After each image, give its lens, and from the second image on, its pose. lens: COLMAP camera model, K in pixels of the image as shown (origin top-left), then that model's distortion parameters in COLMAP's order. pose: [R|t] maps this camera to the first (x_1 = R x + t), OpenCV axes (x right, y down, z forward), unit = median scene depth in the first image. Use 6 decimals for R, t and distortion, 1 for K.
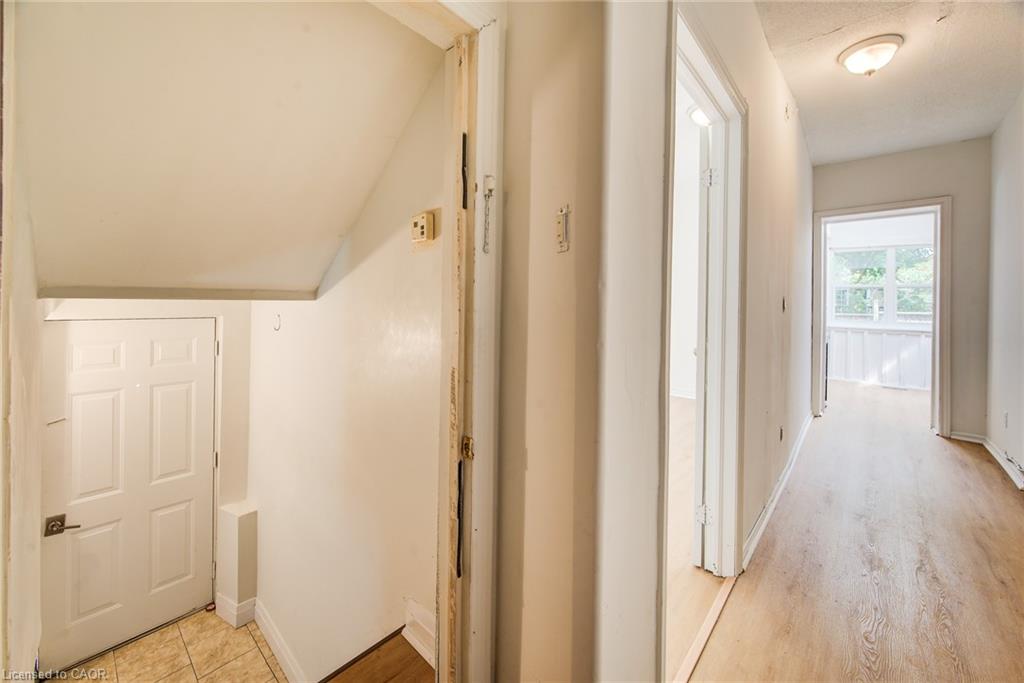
lens RADIAL K [[398.6, 0, 509.6], [0, 398.6, 304.8], [0, 0, 1]] dist [-0.006288, 0.000119]
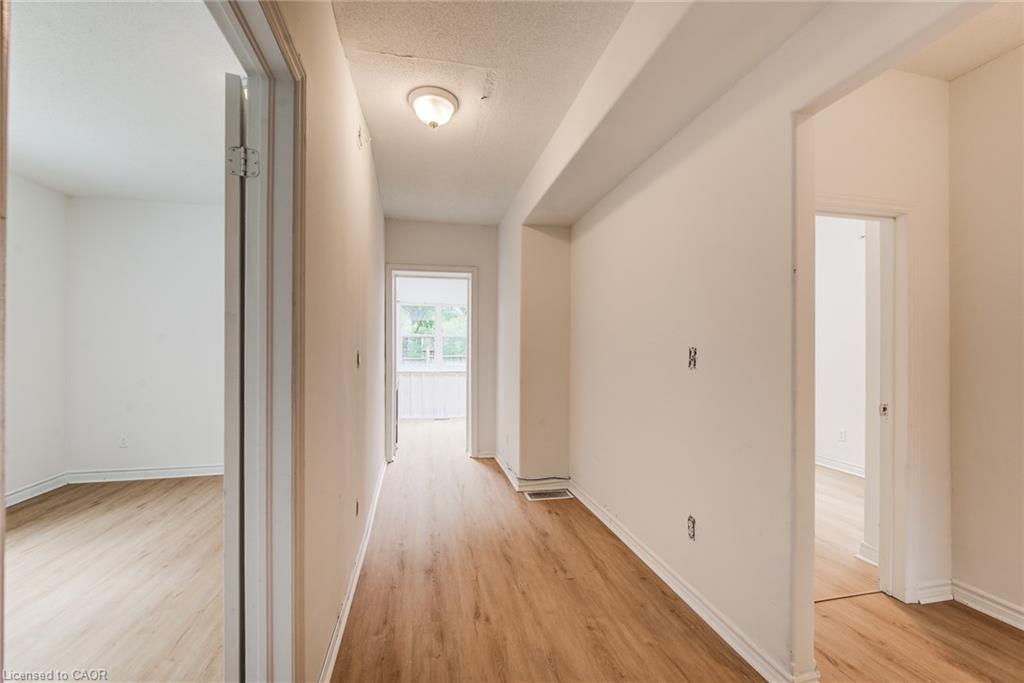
lens RADIAL K [[398.6, 0, 509.3], [0, 398.6, 346.4], [0, 0, 1]] dist [-0.006288, 0.000119]
pose [[0.578303, -0.003733, 0.815814, 0.120316], [0.008595, 0.999962, -0.001517, -0.017304], [-0.815777, 0.007889, 0.578313, 0.160221]]
